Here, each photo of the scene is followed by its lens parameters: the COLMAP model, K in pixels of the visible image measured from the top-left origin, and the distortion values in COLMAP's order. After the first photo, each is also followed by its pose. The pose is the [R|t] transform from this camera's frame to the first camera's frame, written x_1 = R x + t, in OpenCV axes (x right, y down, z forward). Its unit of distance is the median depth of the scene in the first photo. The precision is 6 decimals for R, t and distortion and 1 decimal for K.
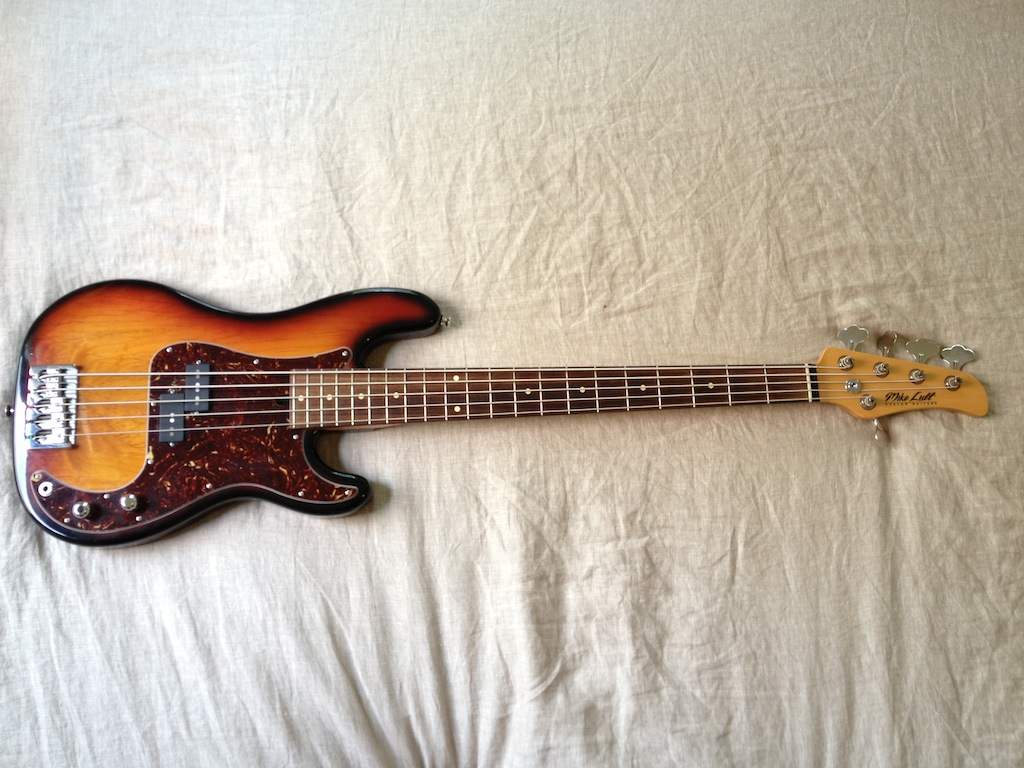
lens RADIAL K [[976.4, 0, 512.0], [0, 976.4, 384.0], [0, 0, 1]] dist [0.131730, -0.333682]
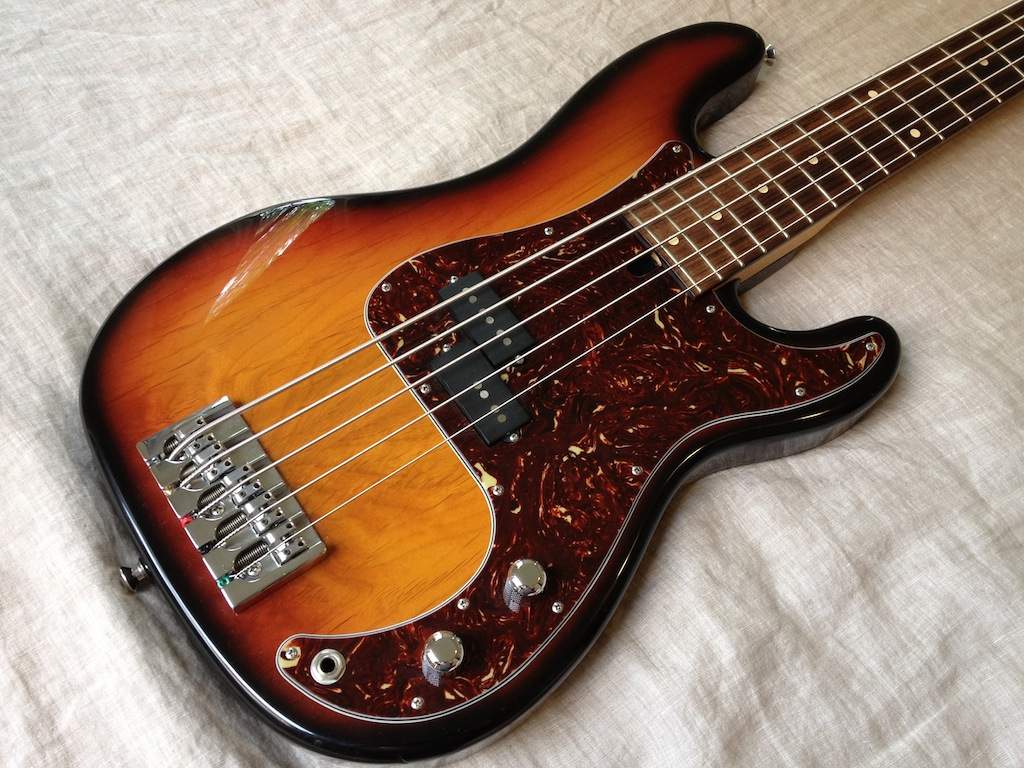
lens RADIAL K [[976.4, 0, 512.0], [0, 976.4, 384.0], [0, 0, 1]] dist [0.131730, -0.333682]
pose [[0.843044, -0.483069, 0.236476, -0.437009], [0.520743, 0.843101, -0.134194, 0.099655], [-0.134549, 0.236275, 0.962326, 0.564145]]
